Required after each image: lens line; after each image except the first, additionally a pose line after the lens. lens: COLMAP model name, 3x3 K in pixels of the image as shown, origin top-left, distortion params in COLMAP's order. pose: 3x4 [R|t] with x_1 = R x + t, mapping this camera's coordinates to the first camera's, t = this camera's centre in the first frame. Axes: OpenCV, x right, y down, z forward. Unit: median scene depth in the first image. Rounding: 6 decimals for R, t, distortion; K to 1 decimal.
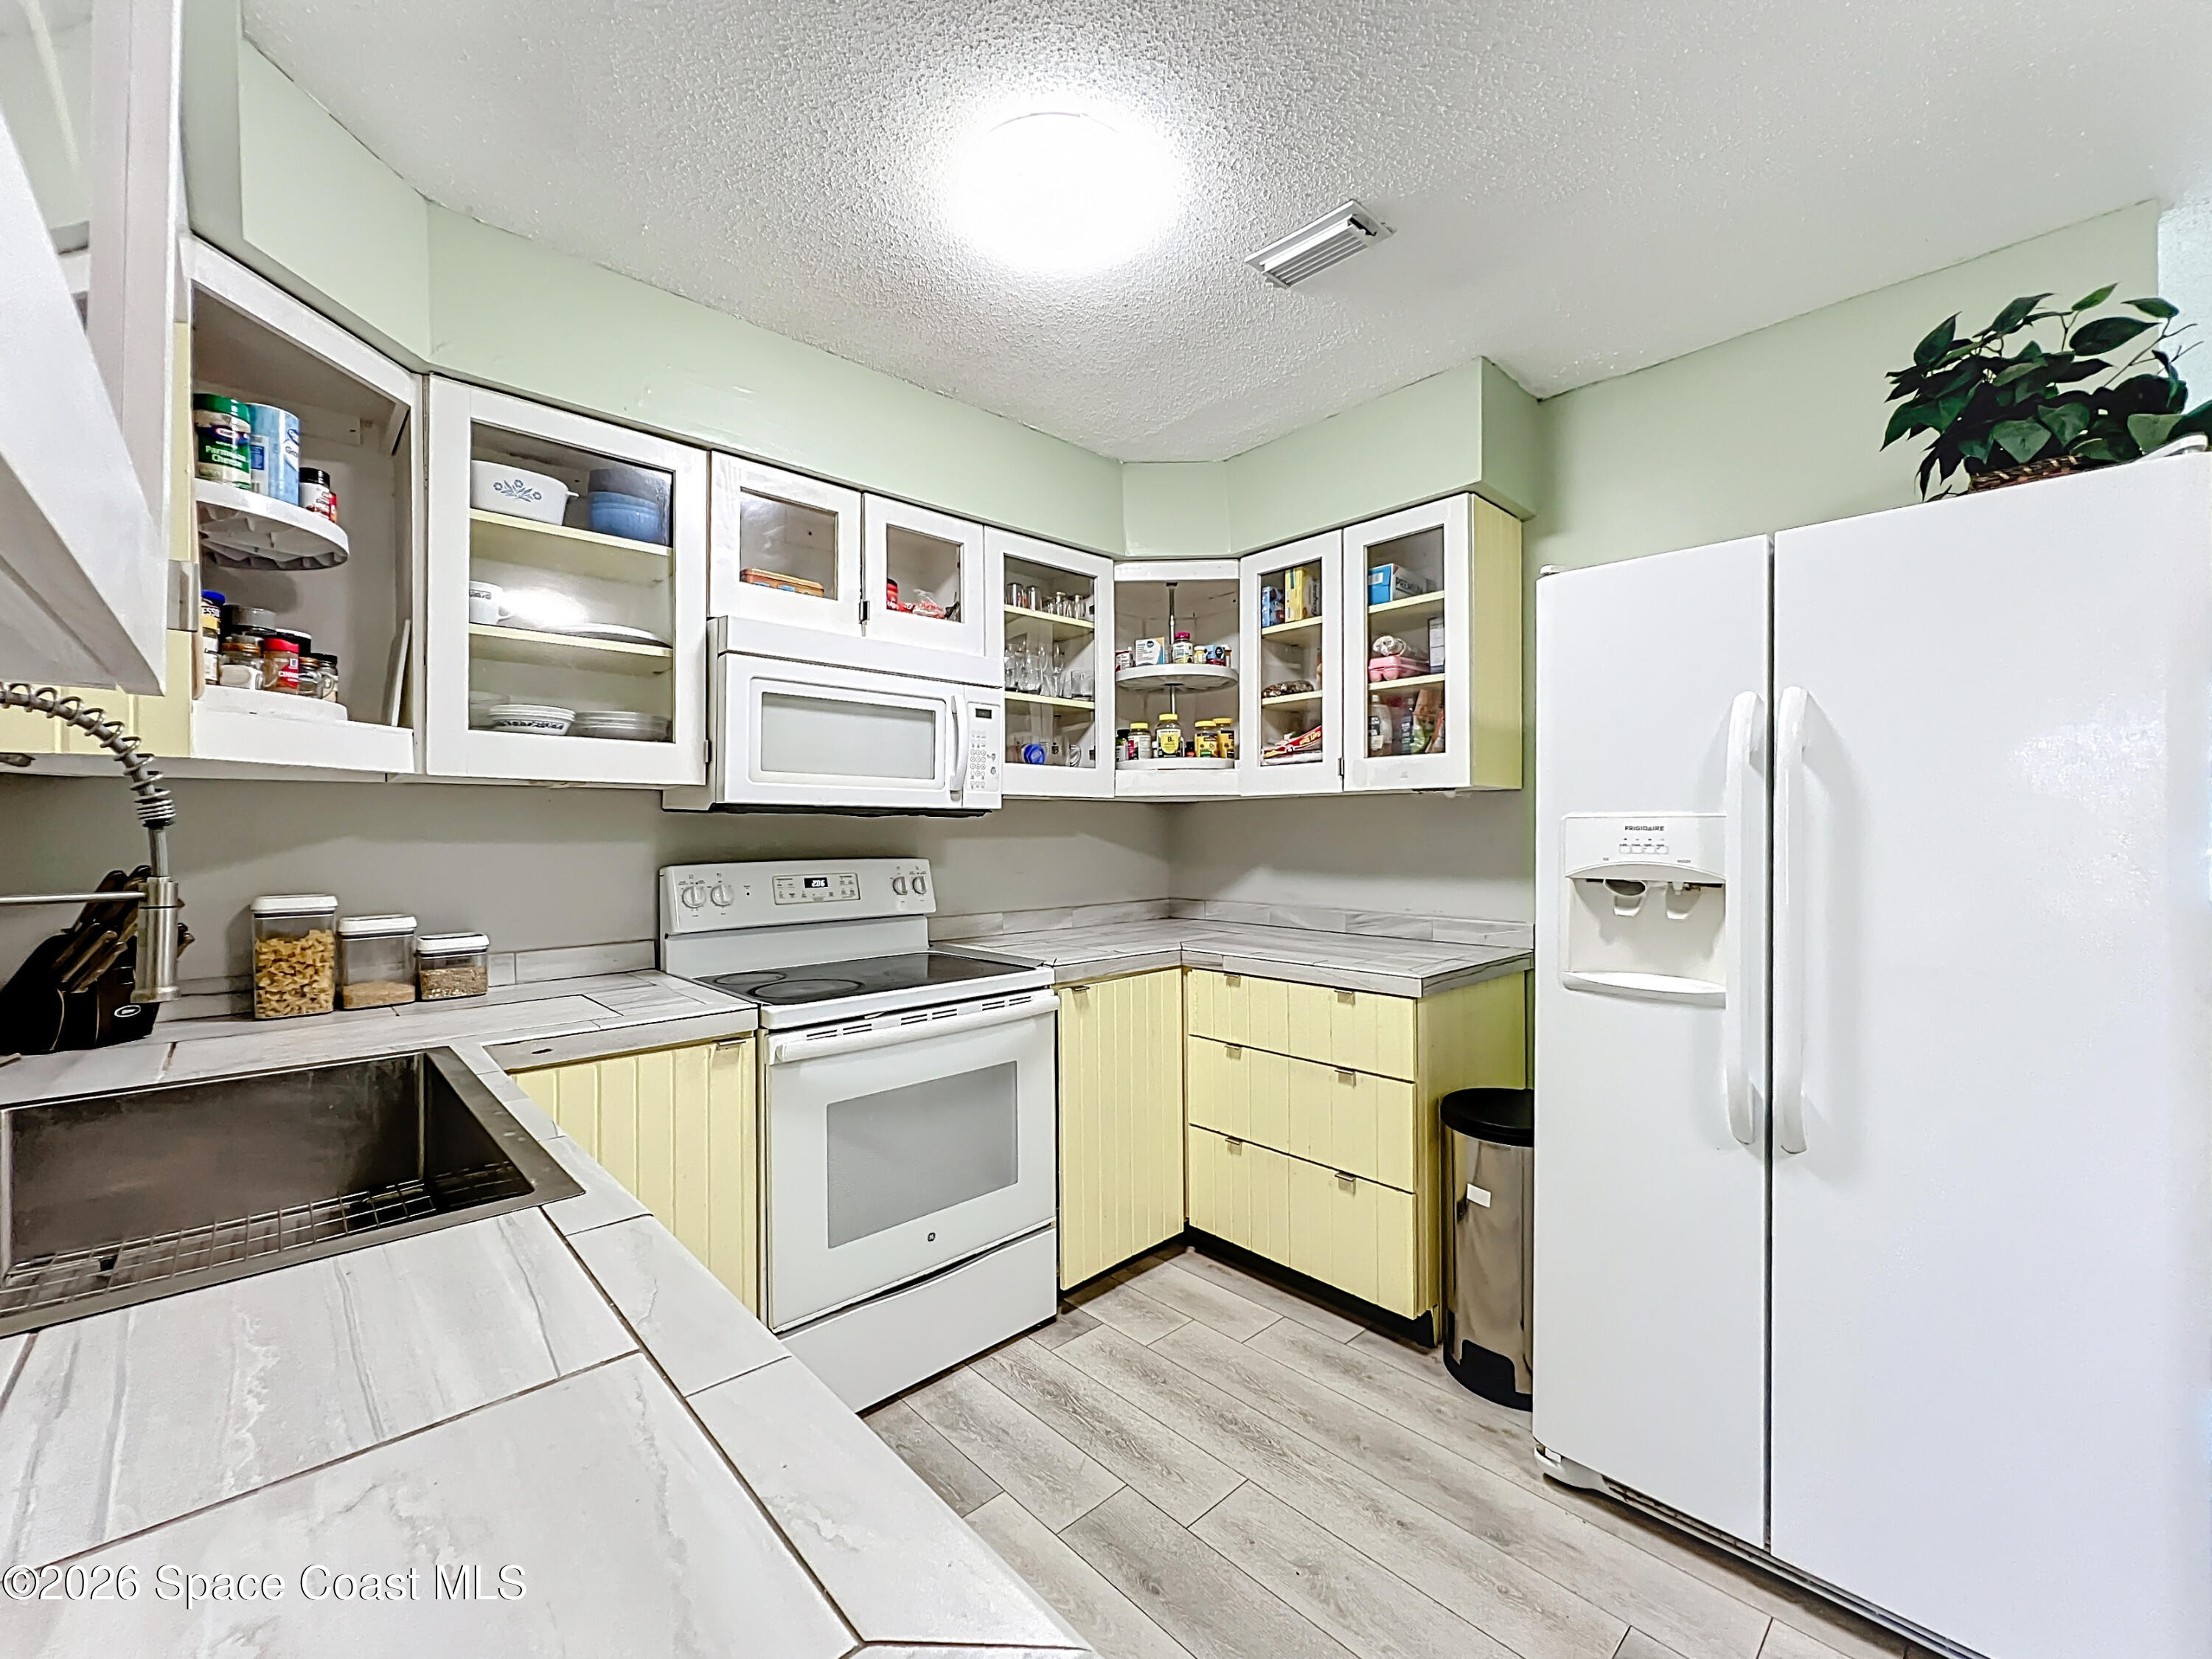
lens RADIAL K [[900.0, 0, 1112.0], [0, 900.0, 828.3], [0, 0, 1]] dist [-0.000788, 0.000243]
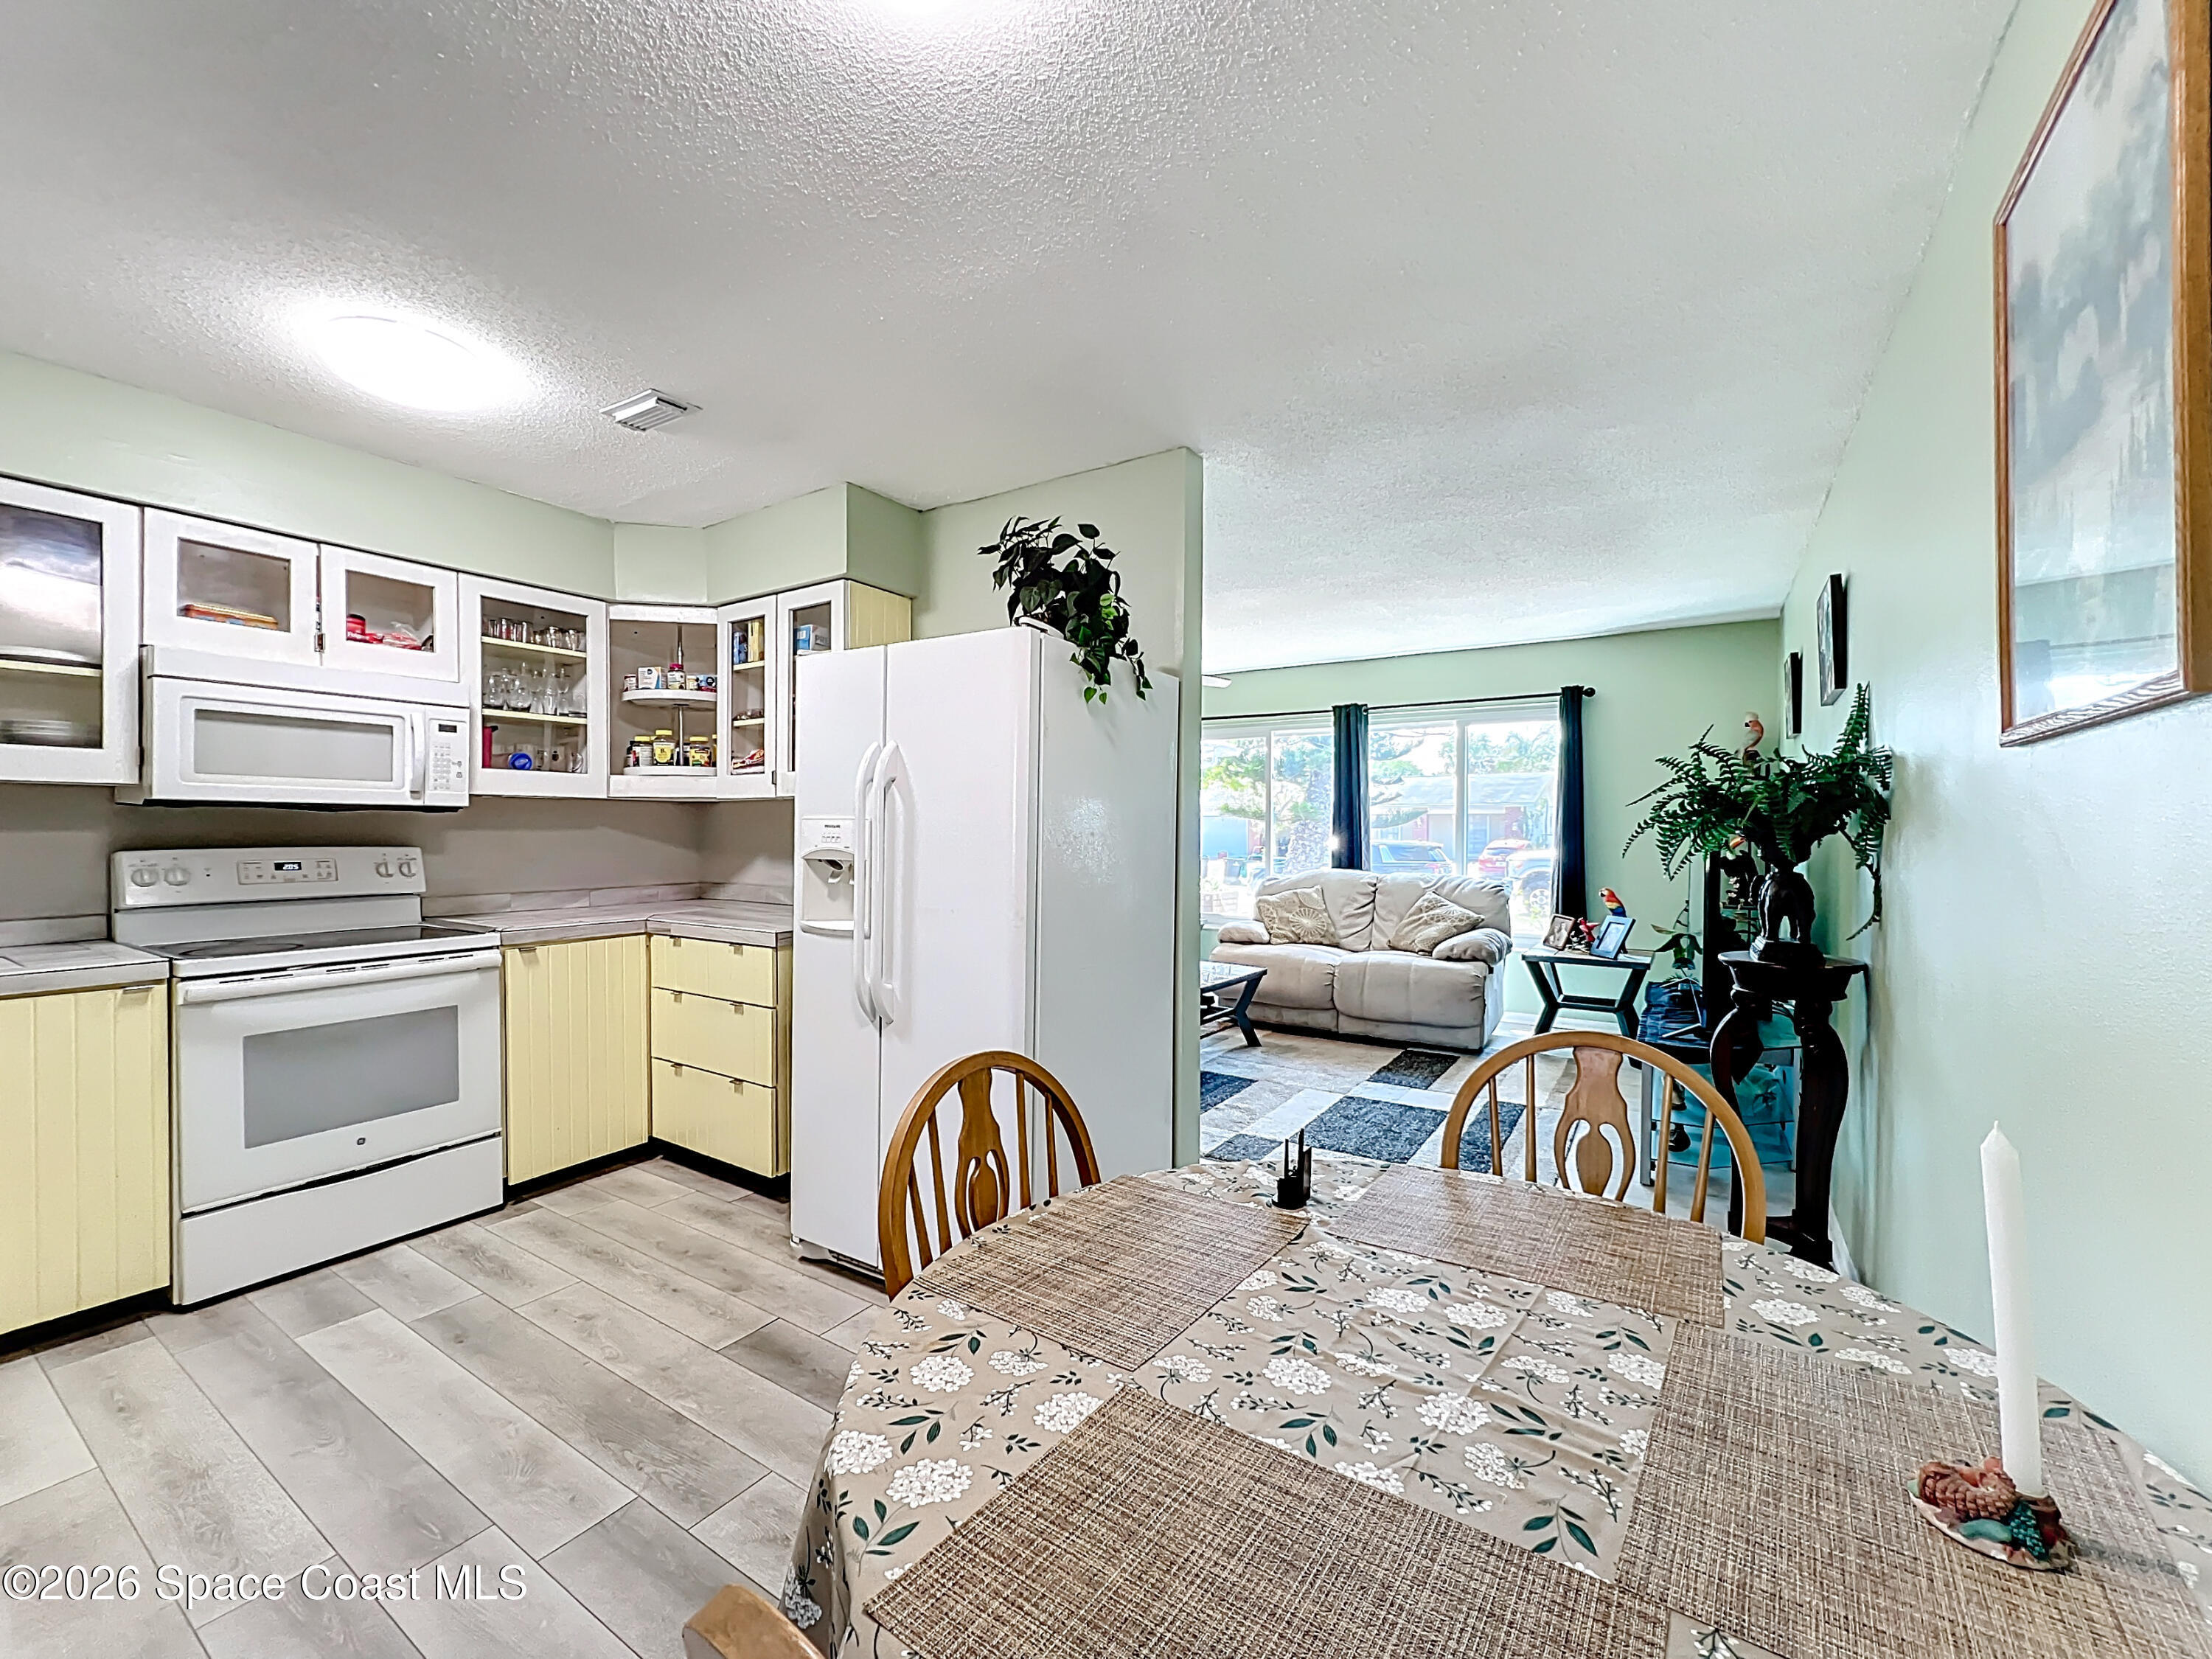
lens RADIAL K [[890.3, 0, 1086.0], [0, 890.3, 841.6], [0, 0, 1]] dist [0.001811, 0.000305]
pose [[0.973402, 0.005517, 0.229038, 0.453256], [-0.009865, 0.999792, 0.017840, -0.003792], [-0.228892, -0.019625, 0.973254, -0.410283]]
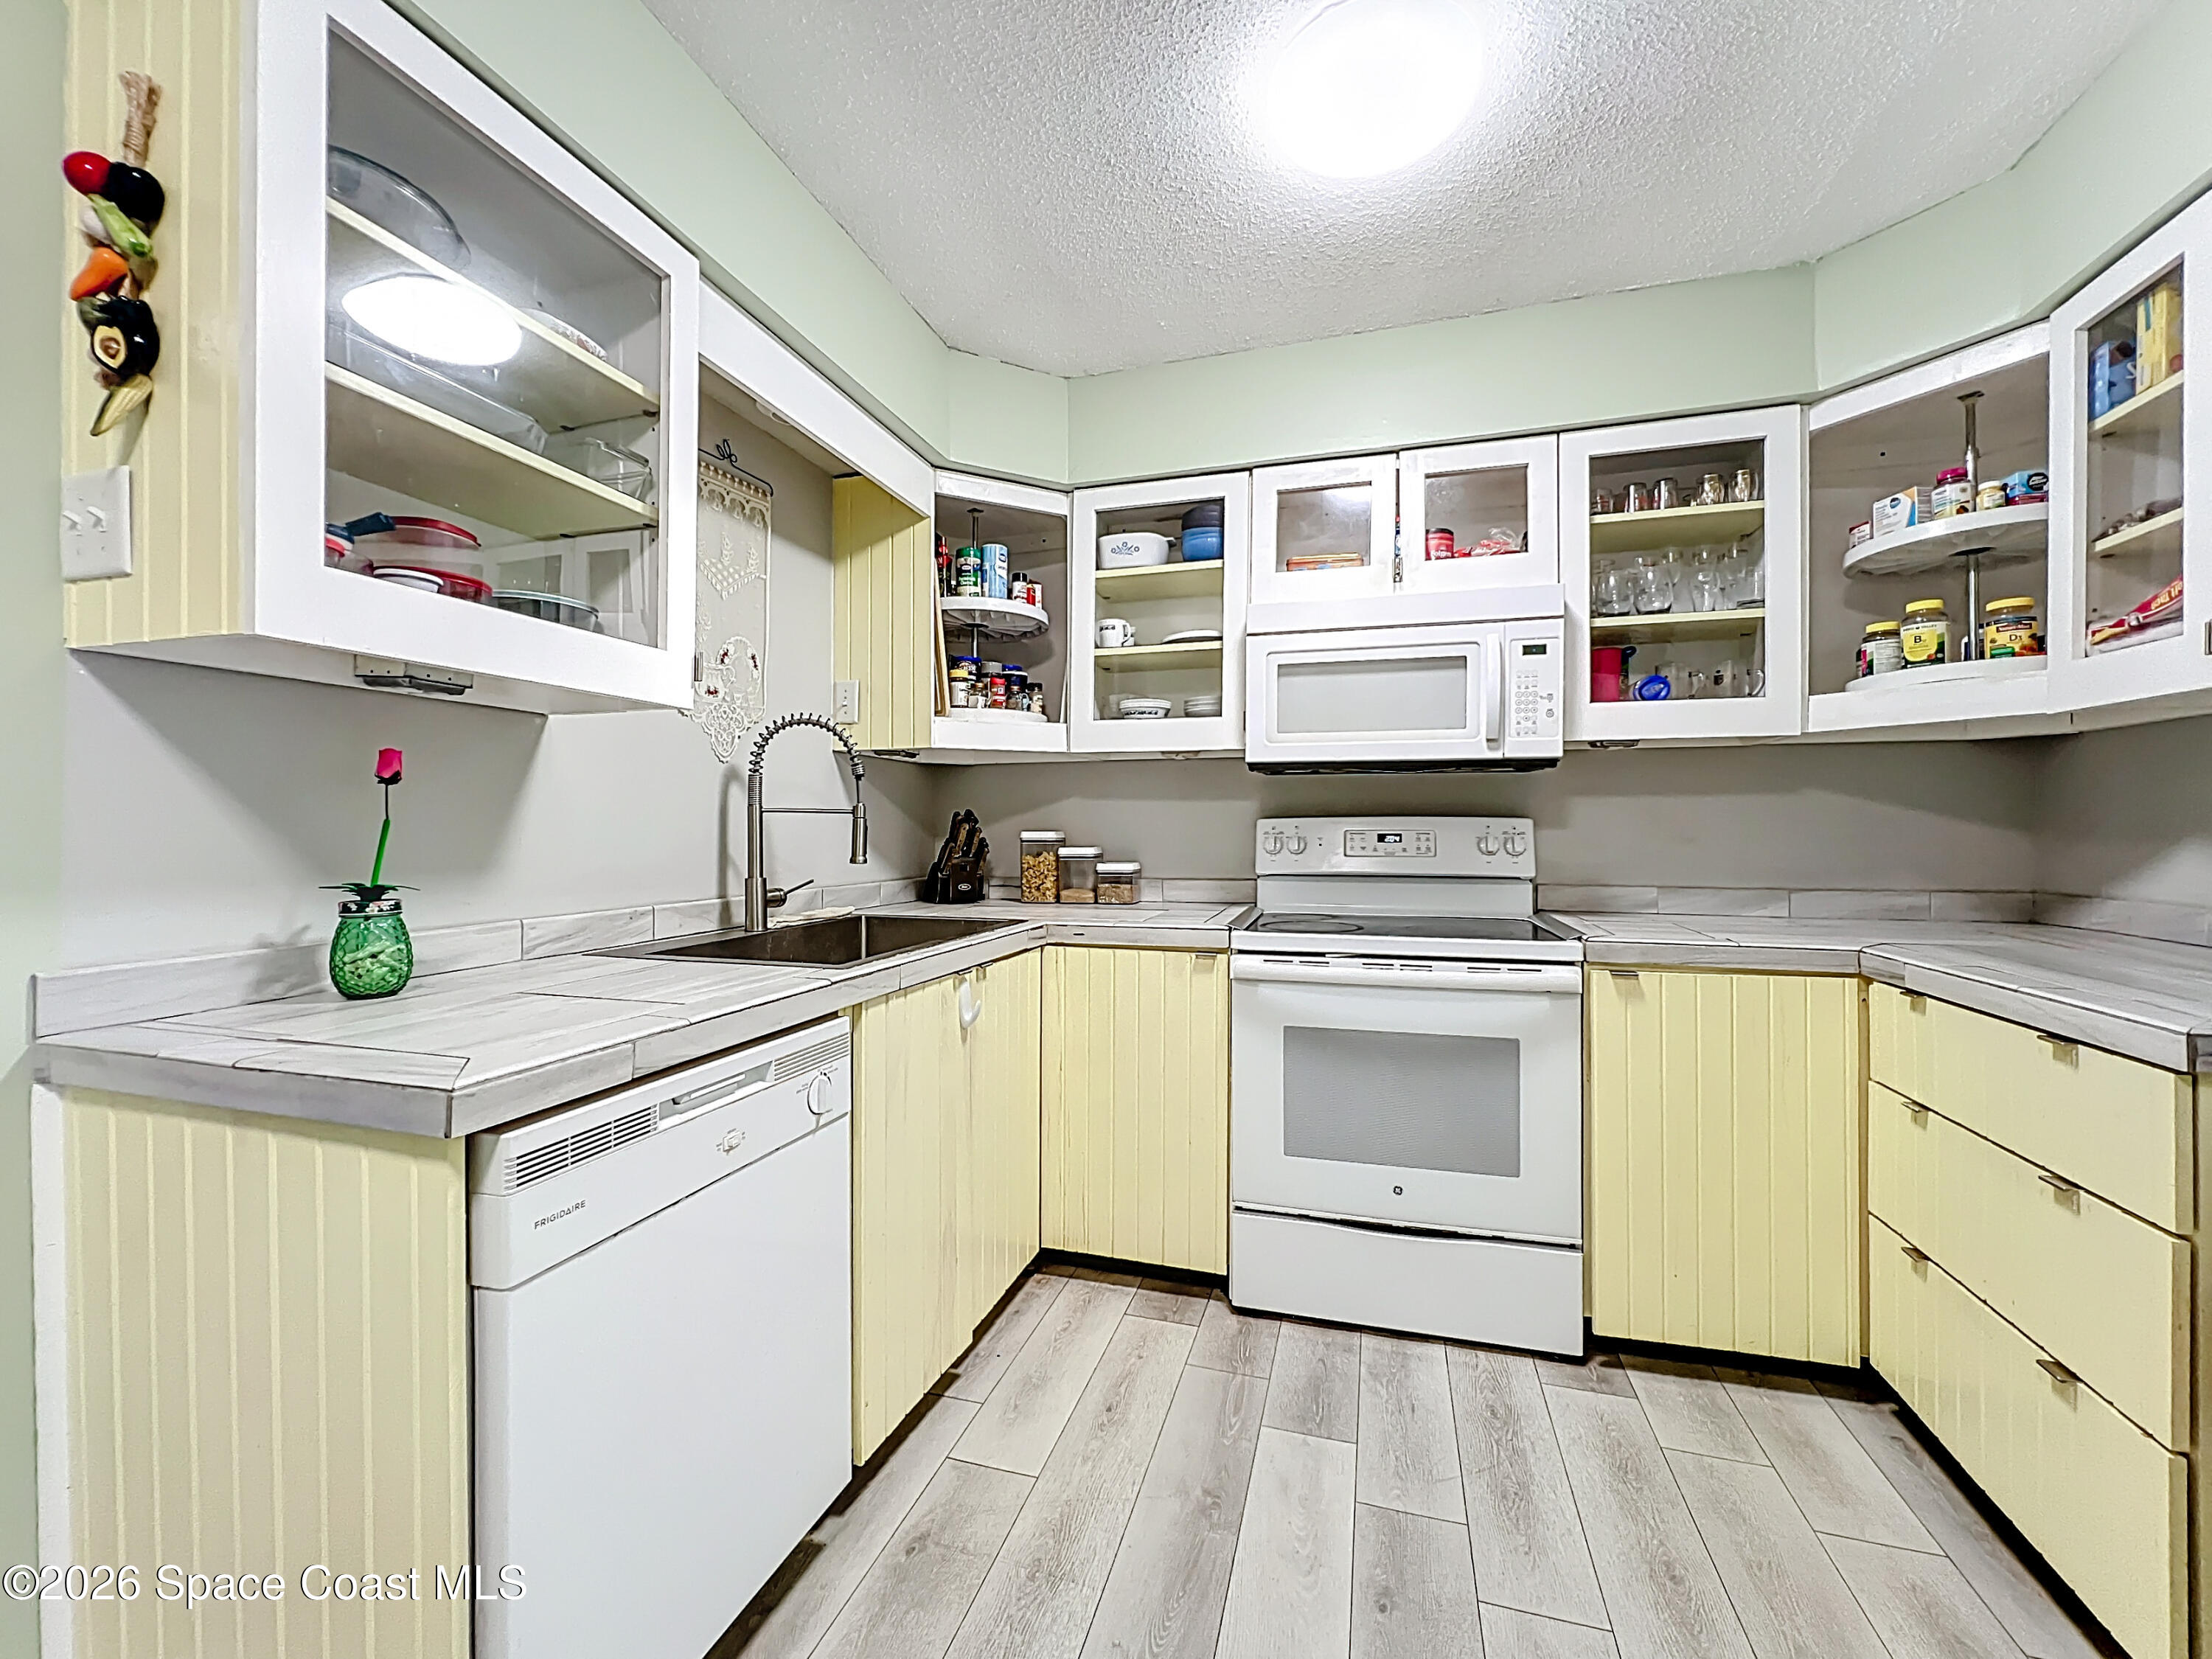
lens RADIAL K [[900.0, 0, 1112.0], [0, 900.0, 828.3], [0, 0, 1]] dist [-0.000788, 0.000243]
pose [[0.502721, 0.004288, -0.864438, 0.438266], [0.001716, 0.999981, 0.005959, 0.044493], [0.864447, -0.004480, 0.502704, 0.207036]]
